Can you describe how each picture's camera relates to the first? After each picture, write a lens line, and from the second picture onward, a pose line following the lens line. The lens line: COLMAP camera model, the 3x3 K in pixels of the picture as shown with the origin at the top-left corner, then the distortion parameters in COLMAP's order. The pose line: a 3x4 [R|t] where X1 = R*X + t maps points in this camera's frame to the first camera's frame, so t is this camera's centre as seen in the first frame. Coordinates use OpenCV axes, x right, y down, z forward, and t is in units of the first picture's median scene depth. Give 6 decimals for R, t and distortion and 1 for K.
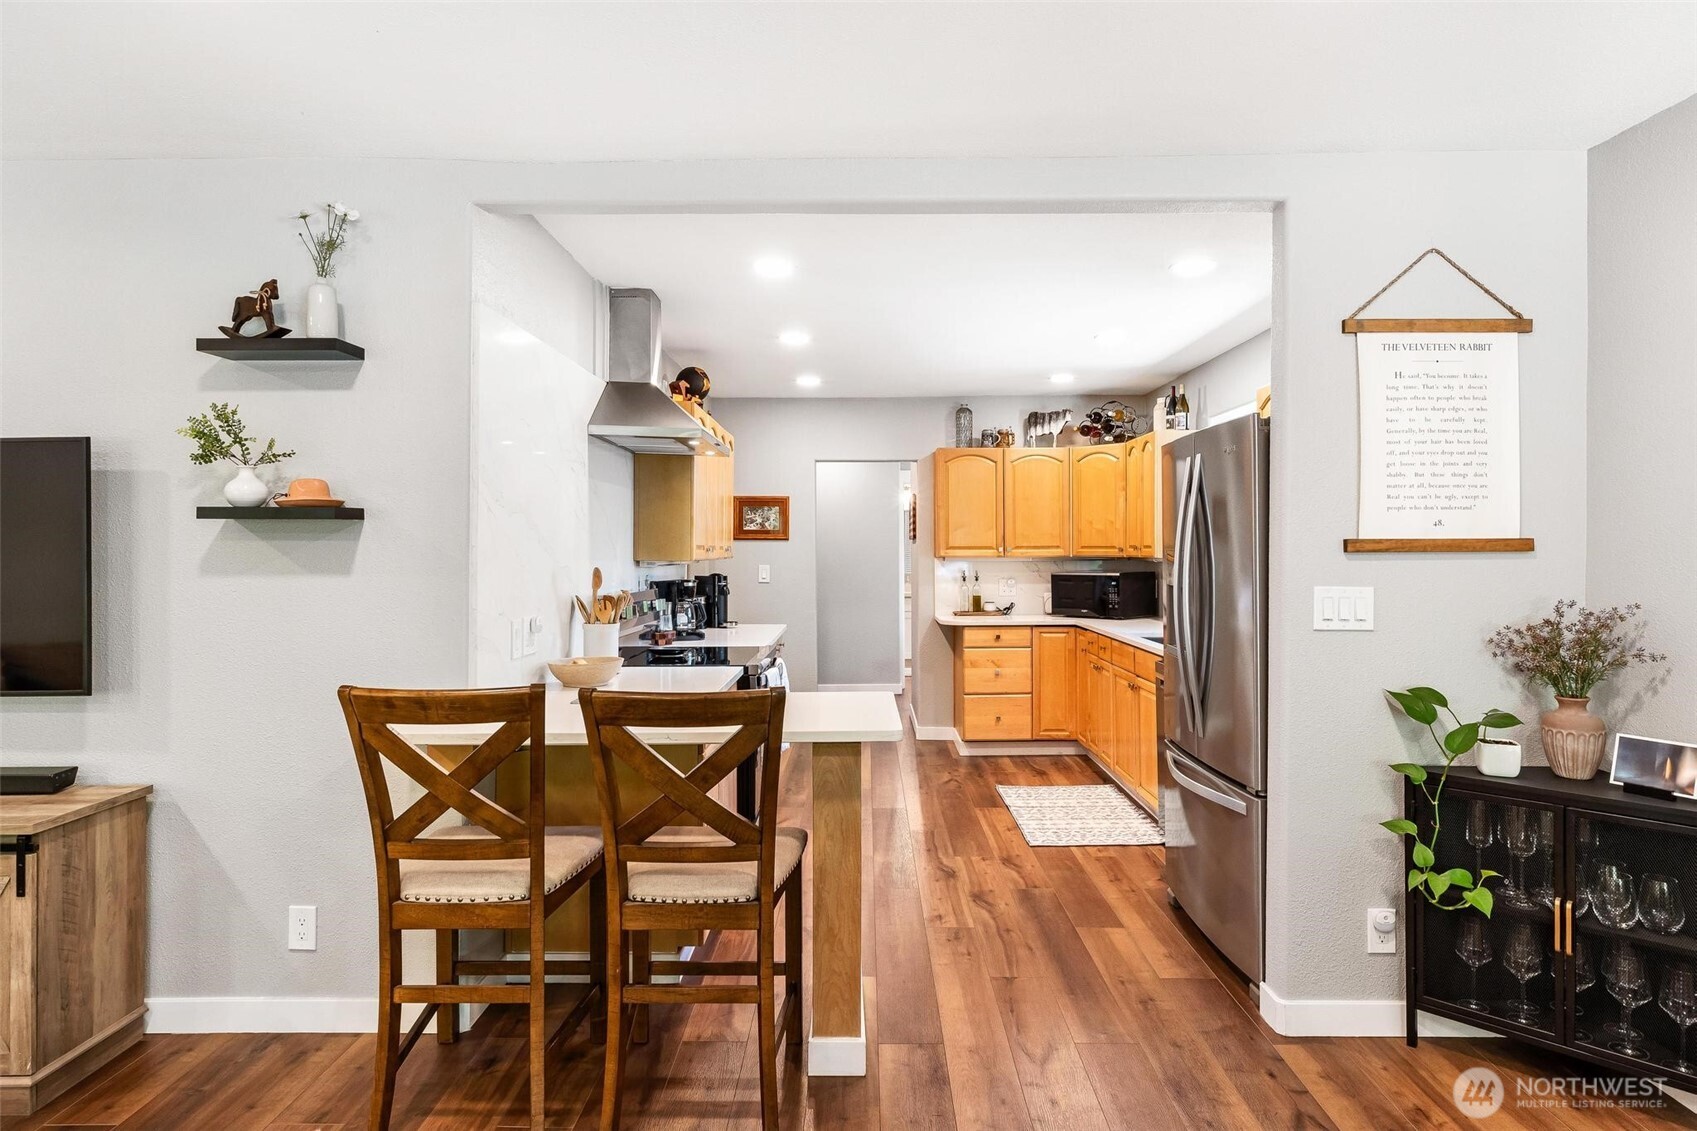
lens RADIAL K [[948.5, 0, 850.3], [0, 948.5, 553.8], [0, 0, 1]] dist [0.007419, 0.000359]
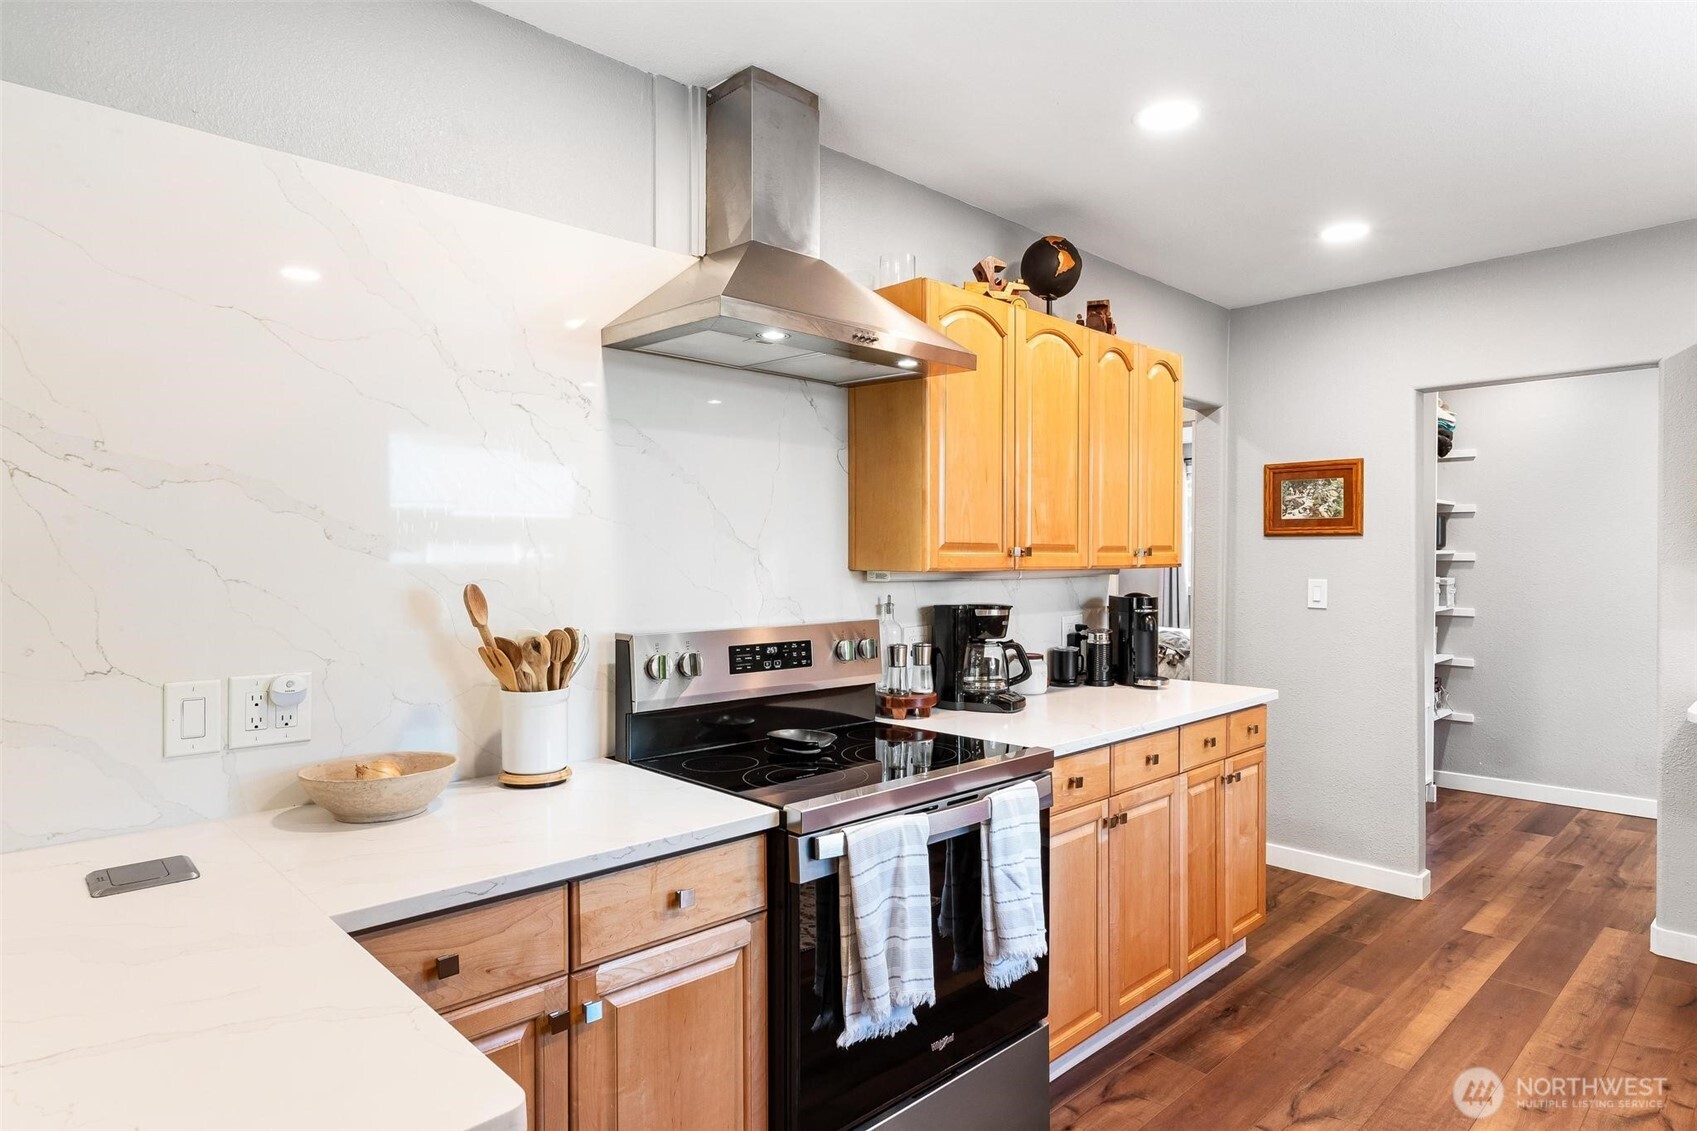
lens RADIAL K [[948.5, 0, 847.1], [0, 948.5, 567.7], [0, 0, 1]] dist [0.007419, 0.000359]
pose [[0.703725, 0.008055, -0.710427, 0.139156], [-0.001660, 0.999952, 0.009694, -0.000067], [0.710471, -0.005642, 0.703704, 0.432878]]
